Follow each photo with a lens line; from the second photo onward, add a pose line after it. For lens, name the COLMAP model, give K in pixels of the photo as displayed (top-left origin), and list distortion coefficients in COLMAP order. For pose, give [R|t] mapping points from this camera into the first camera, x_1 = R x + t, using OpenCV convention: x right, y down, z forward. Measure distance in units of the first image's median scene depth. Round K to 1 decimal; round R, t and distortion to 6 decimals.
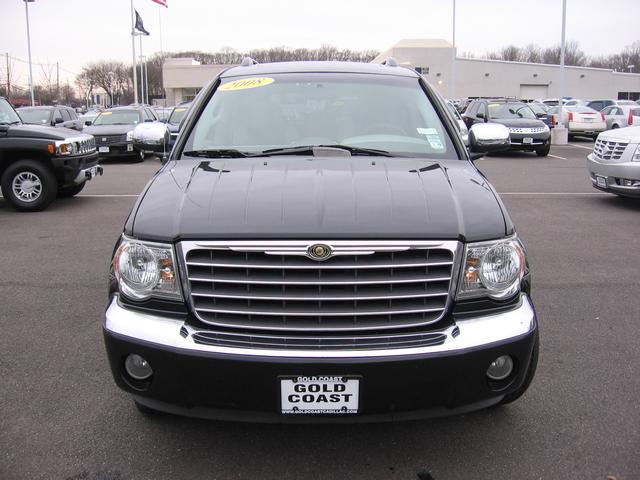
lens RADIAL K [[663.0, 0, 323.4], [0, 663.0, 238.9], [0, 0, 1]] dist [-0.111283, 0.023539]
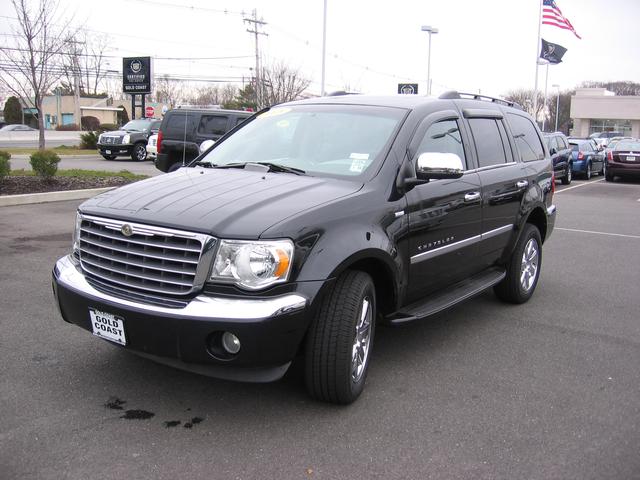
lens RADIAL K [[663.0, 0, 323.4], [0, 663.0, 238.9], [0, 0, 1]] dist [-0.111283, 0.023539]
pose [[0.811975, 0.120784, -0.571059, 1.127497], [-0.144220, 0.989537, 0.004233, -0.027799], [0.565595, 0.078921, 0.820898, 0.067411]]
